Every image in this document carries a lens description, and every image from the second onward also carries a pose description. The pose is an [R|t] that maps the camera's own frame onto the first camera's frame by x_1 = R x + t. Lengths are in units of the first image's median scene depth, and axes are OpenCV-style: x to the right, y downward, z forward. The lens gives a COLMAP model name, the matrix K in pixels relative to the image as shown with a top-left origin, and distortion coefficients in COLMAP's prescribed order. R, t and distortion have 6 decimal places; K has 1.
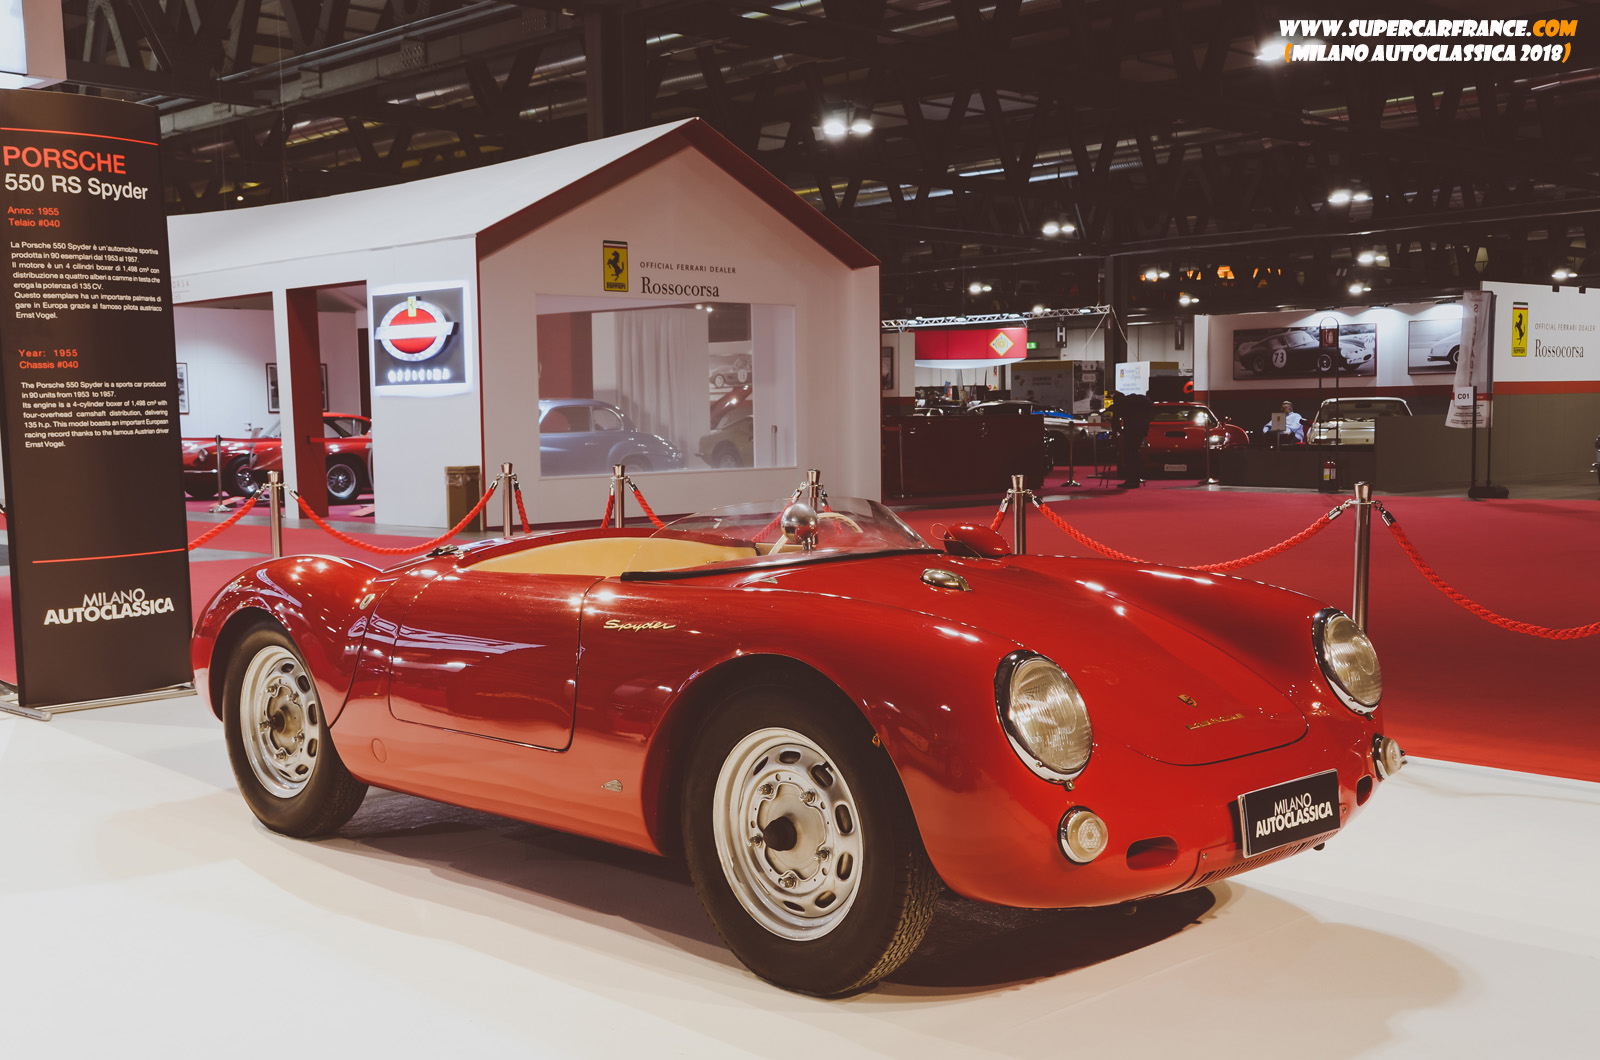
lens RADIAL K [[1752.6, 0, 807.9], [0, 1752.6, 538.3], [0, 0, 1]] dist [0.113851, 0.000000]
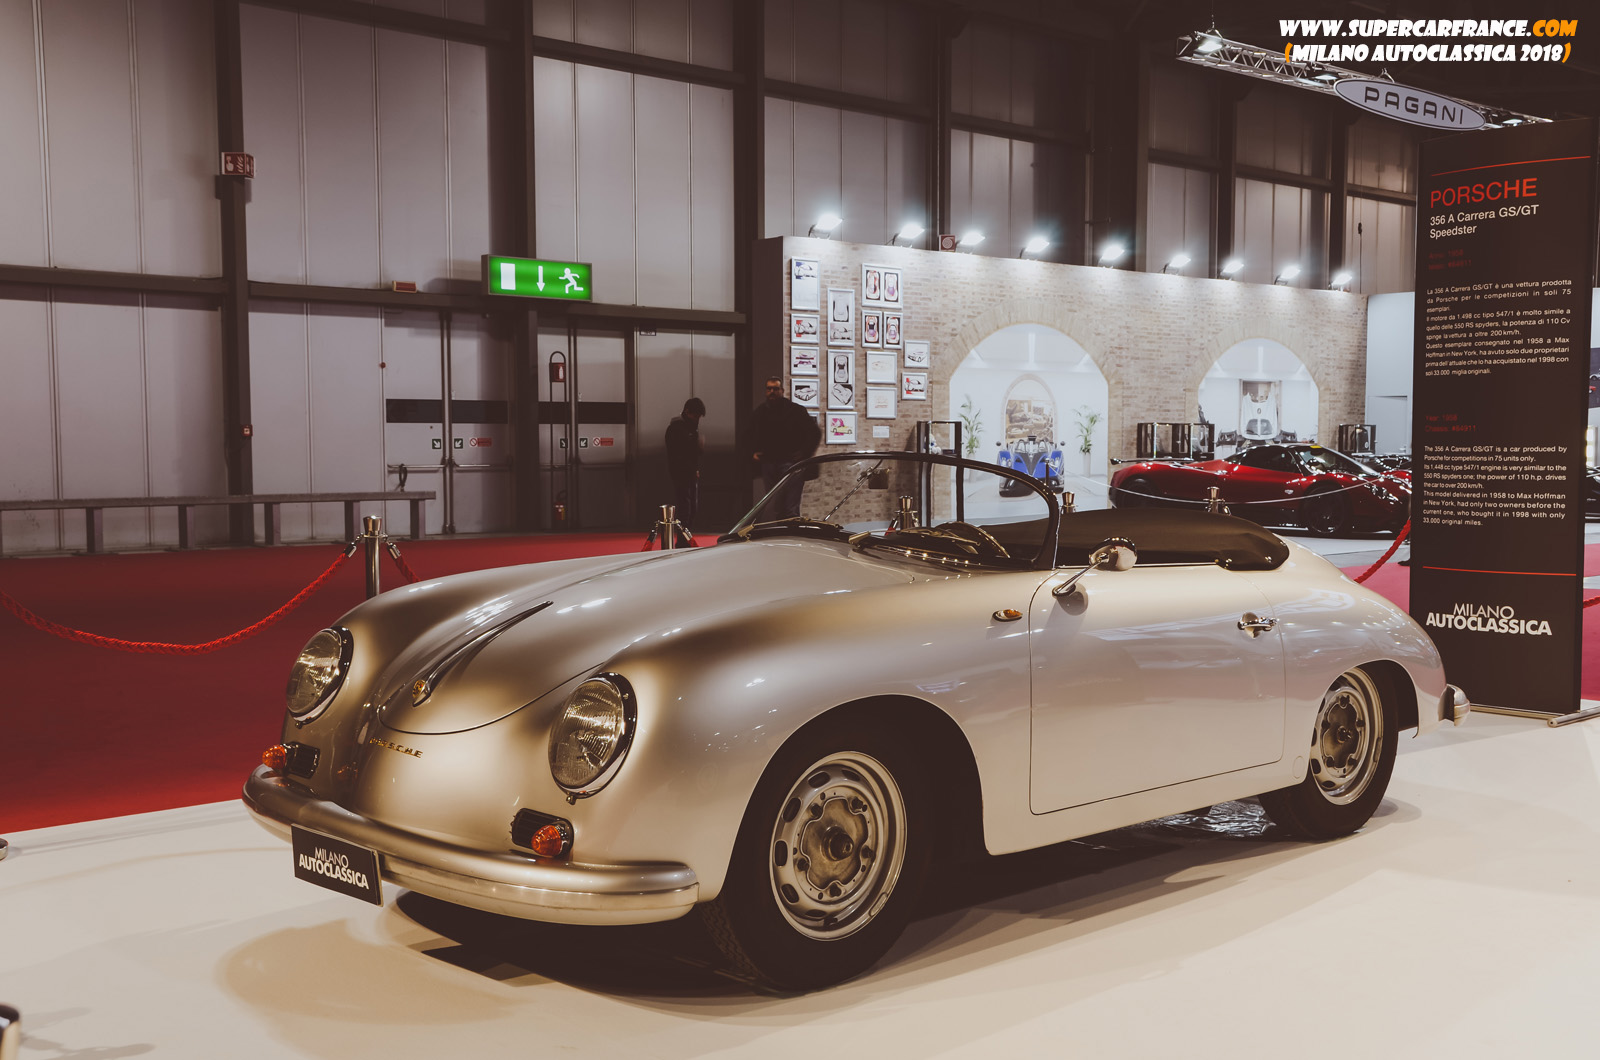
lens RADIAL K [[1752.6, 0, 800.2], [0, 1752.6, 520.5], [0, 0, 1]] dist [0.113851, 0.000000]
pose [[0.040873, 0.087810, -0.995298, 0.638047], [-0.070032, 0.993933, 0.084814, -0.081197], [0.996707, 0.066236, 0.046775, 0.569673]]
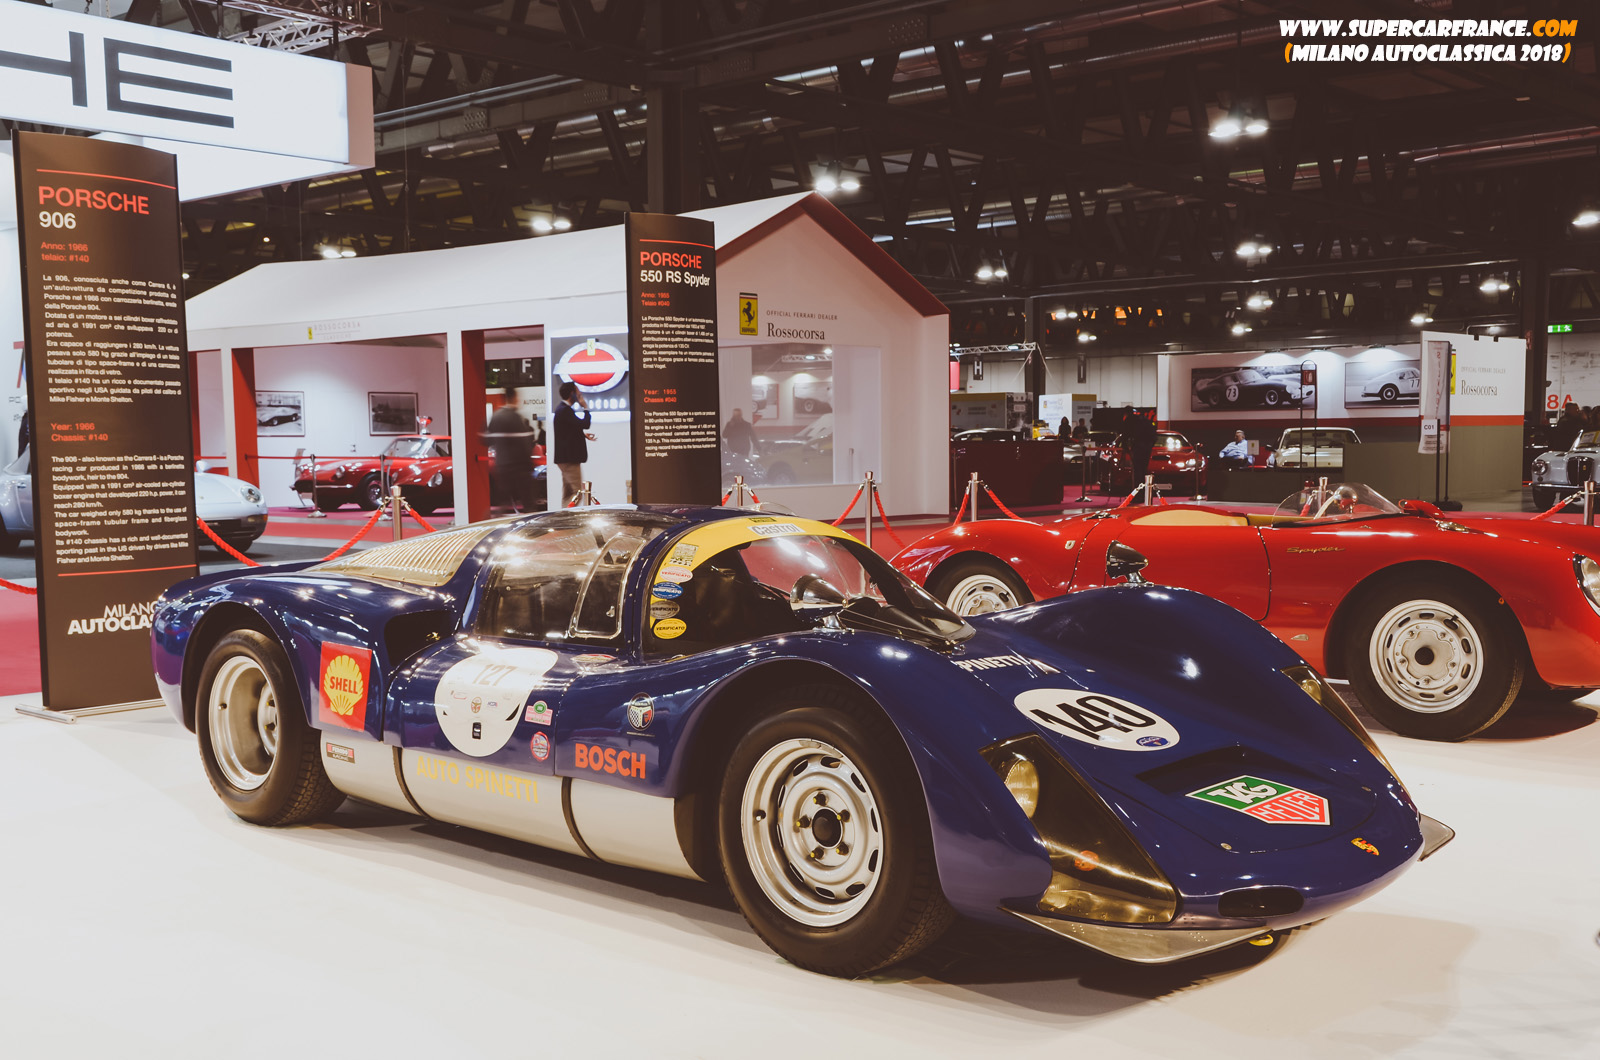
lens RADIAL K [[1752.6, 0, 786.7], [0, 1752.6, 519.3], [0, 0, 1]] dist [0.113851, 0.000000]
pose [[0.996714, 0.001818, 0.080986, -0.088975], [0.000328, 0.999649, -0.026483, 0.008168], [-0.081006, 0.026422, 0.996363, -0.092562]]
